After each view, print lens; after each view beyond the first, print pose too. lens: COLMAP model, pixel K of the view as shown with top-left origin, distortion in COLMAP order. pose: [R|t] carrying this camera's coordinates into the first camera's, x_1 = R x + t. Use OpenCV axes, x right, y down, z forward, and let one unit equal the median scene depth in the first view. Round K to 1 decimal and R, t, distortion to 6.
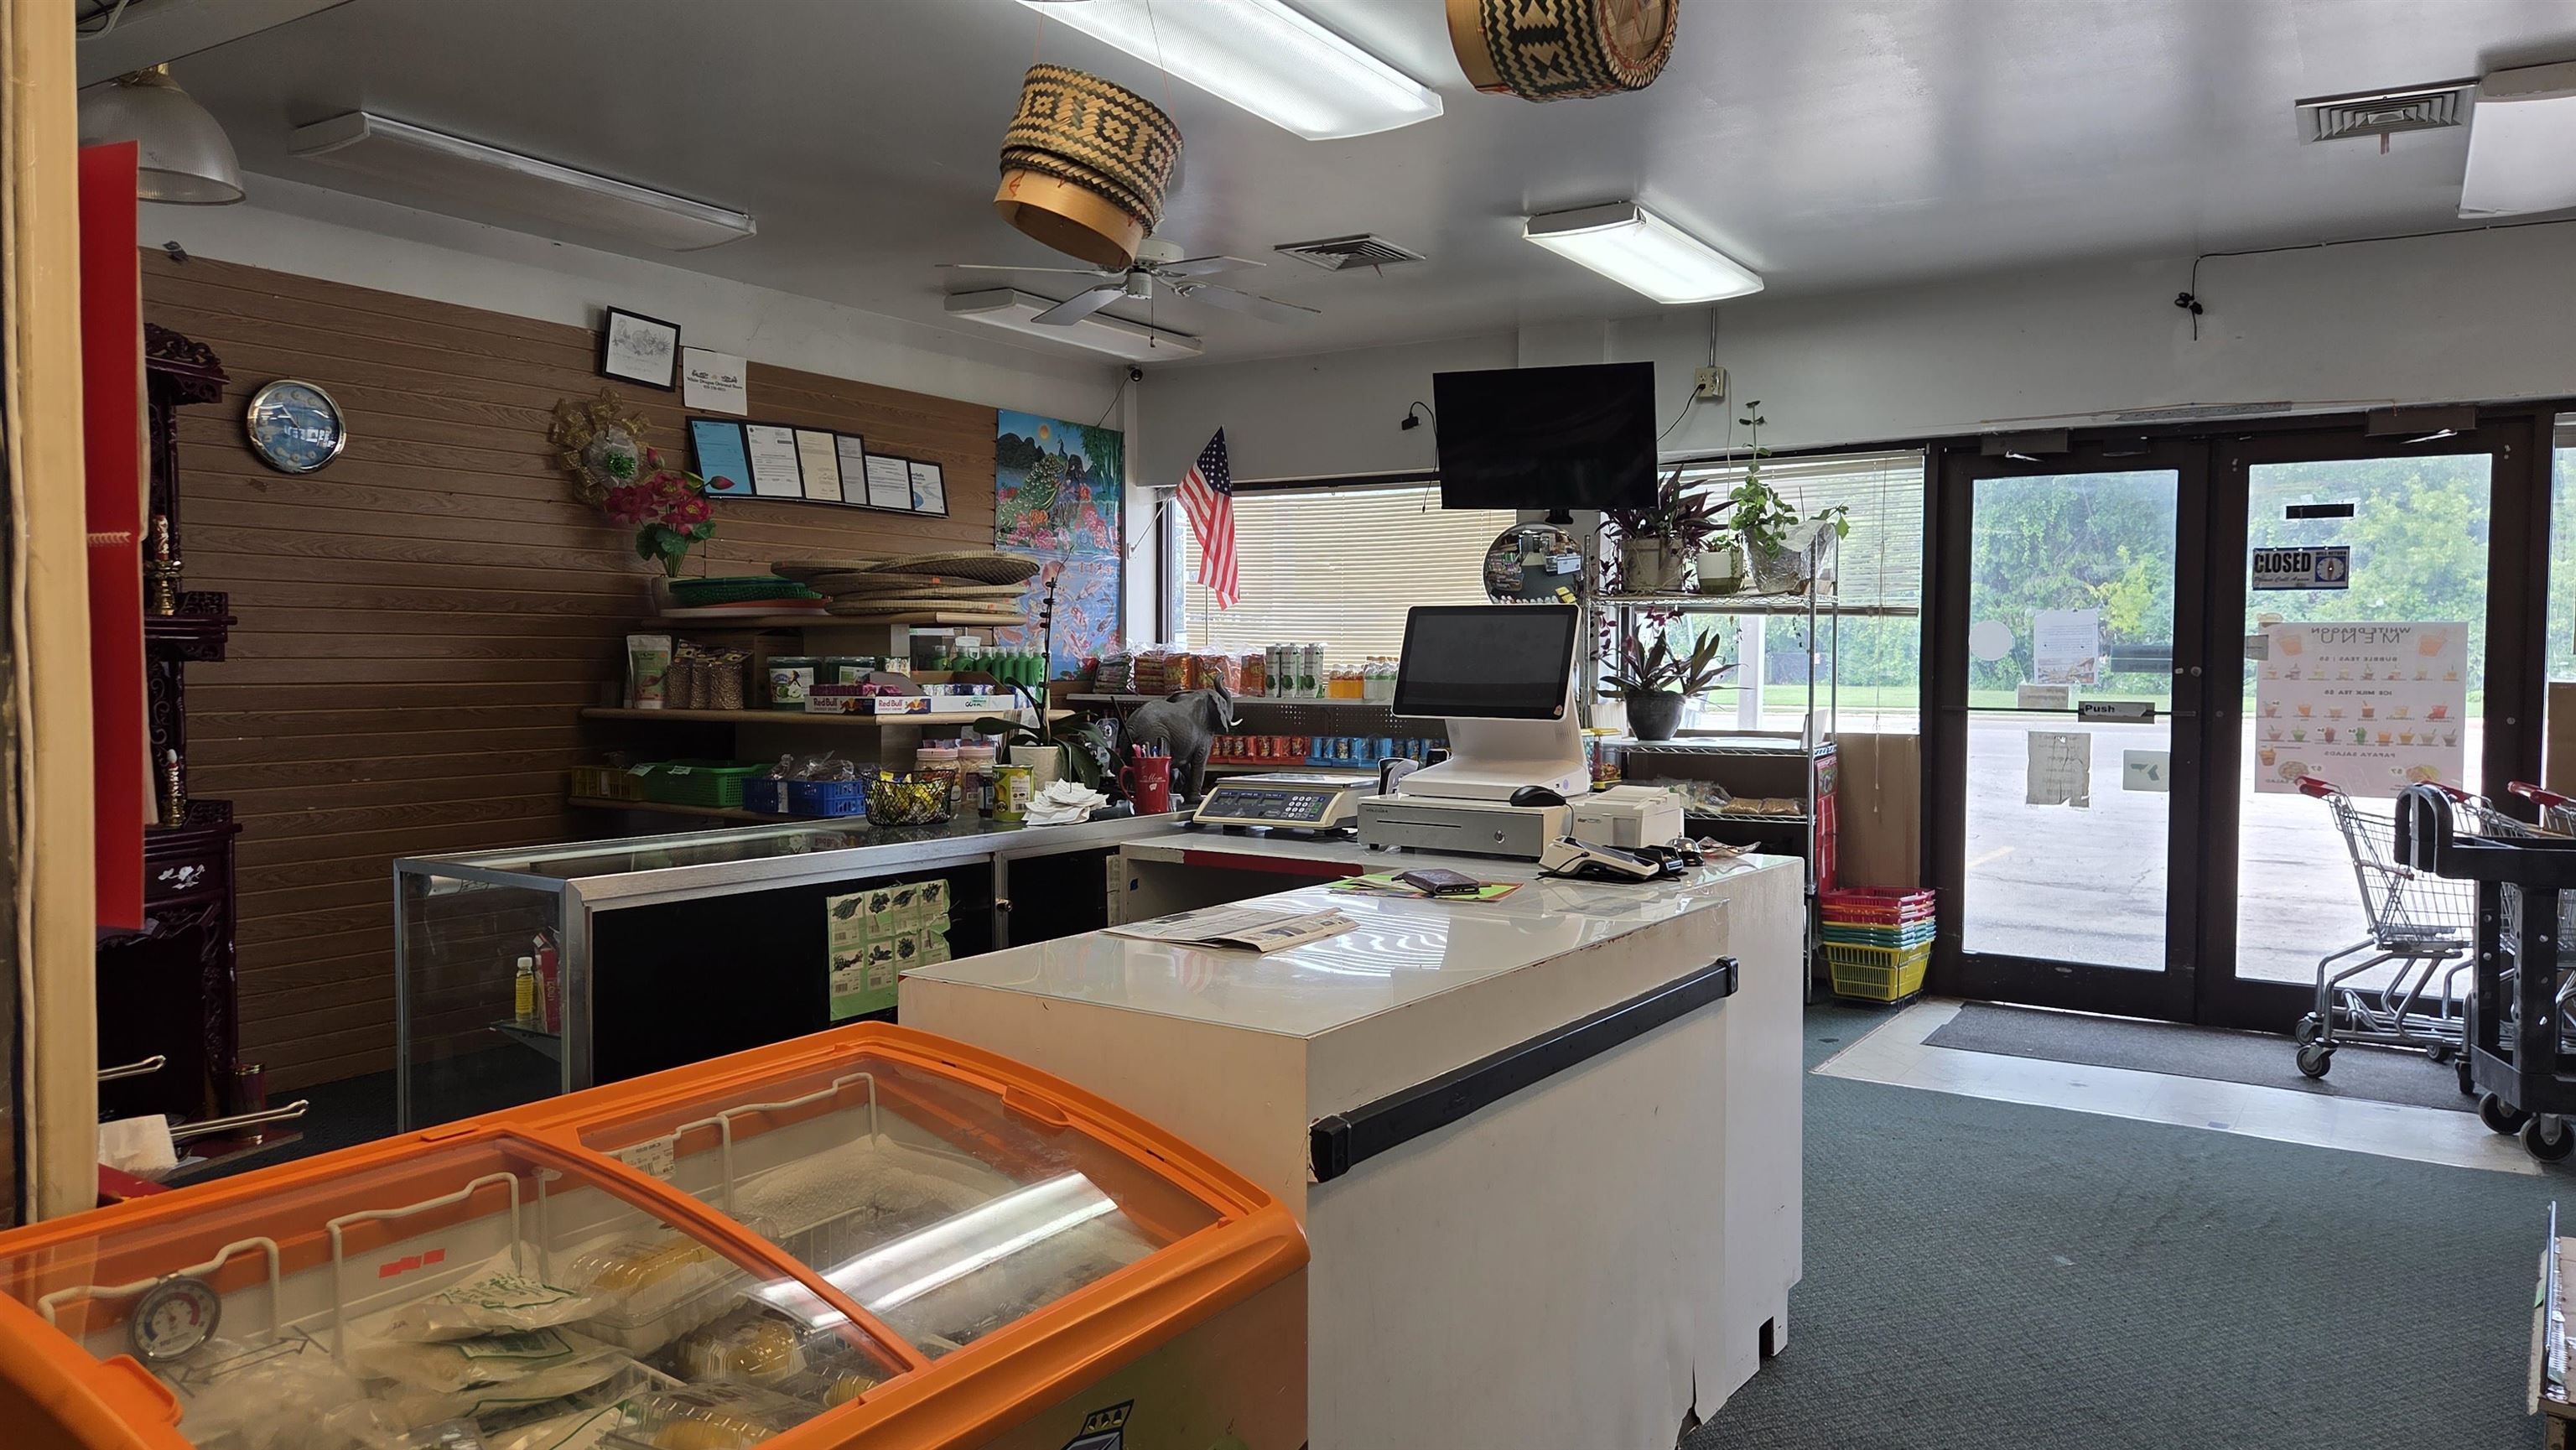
lens RADIAL K [[1729.9, 0, 1284.7], [0, 1729.9, 729.1], [0, 0, 1]] dist [0.077615, -0.060888]
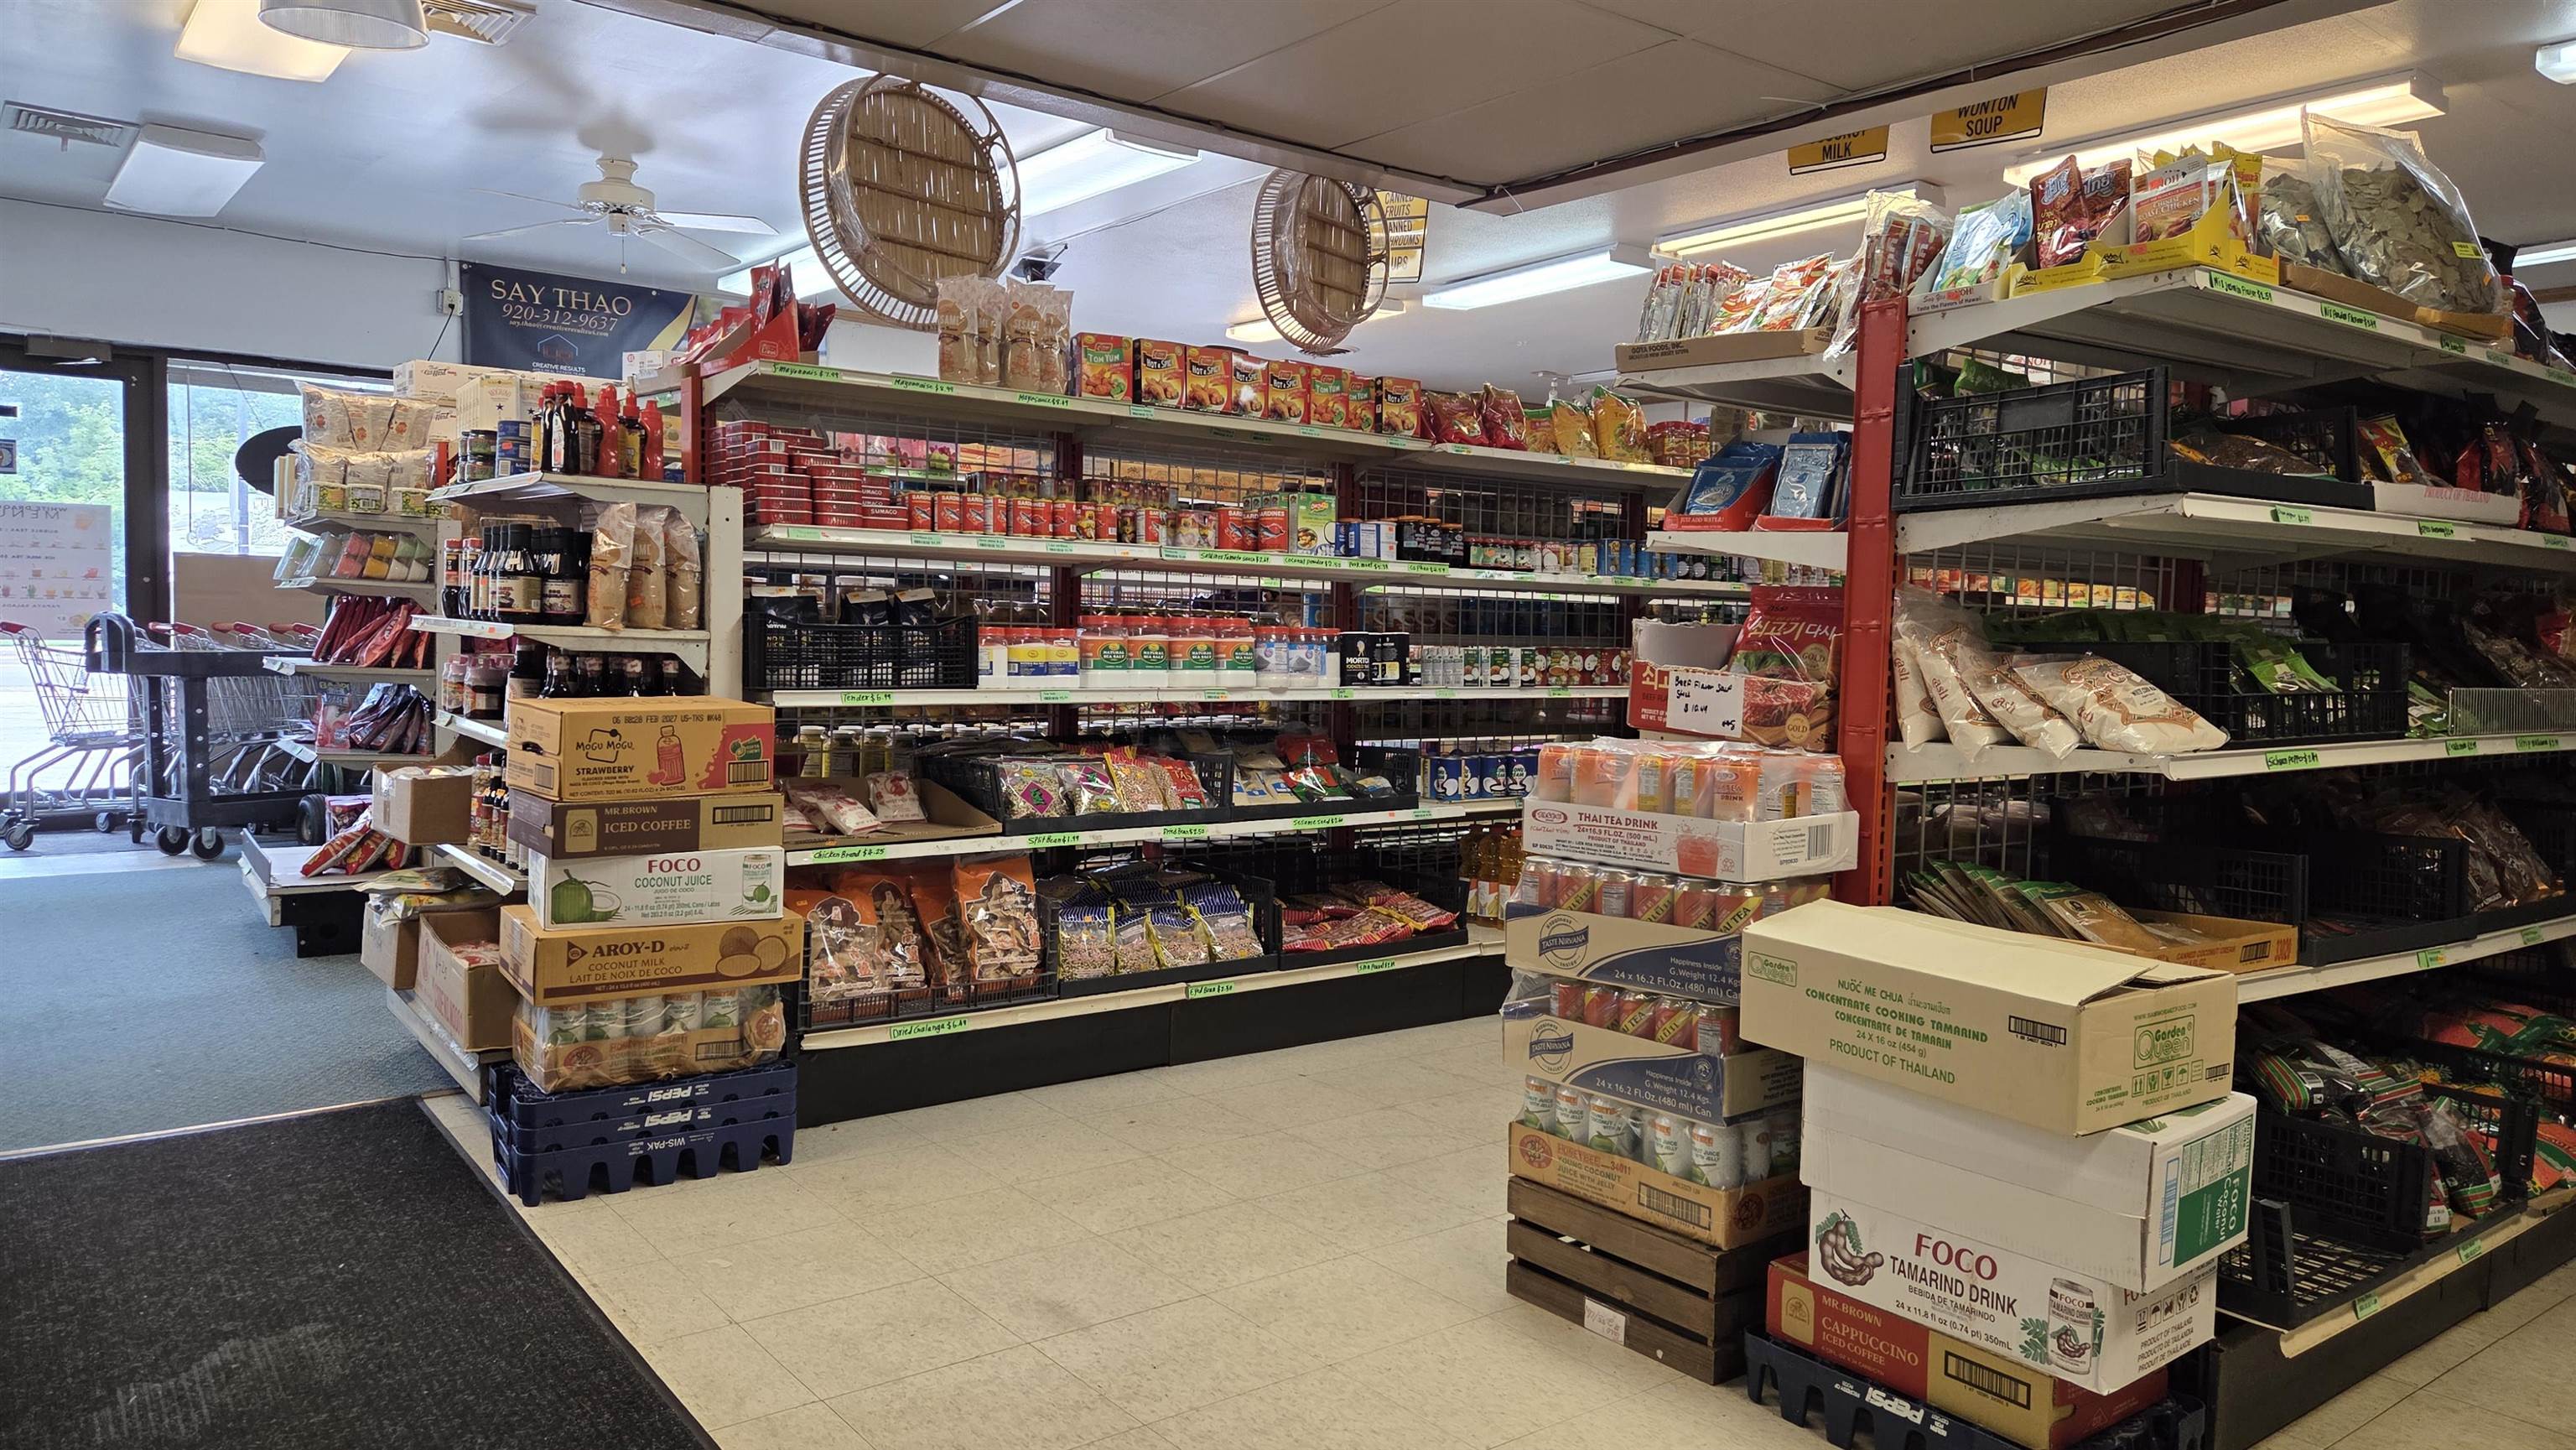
lens RADIAL K [[1729.9, 0, 1291.6], [0, 1729.9, 724.5], [0, 0, 1]] dist [0.077615, -0.060888]
pose [[0.333328, -0.051928, 0.941380, -0.306542], [0.032579, 0.998520, 0.043544, 0.076375], [-0.942248, 0.016155, 0.334526, -0.293525]]
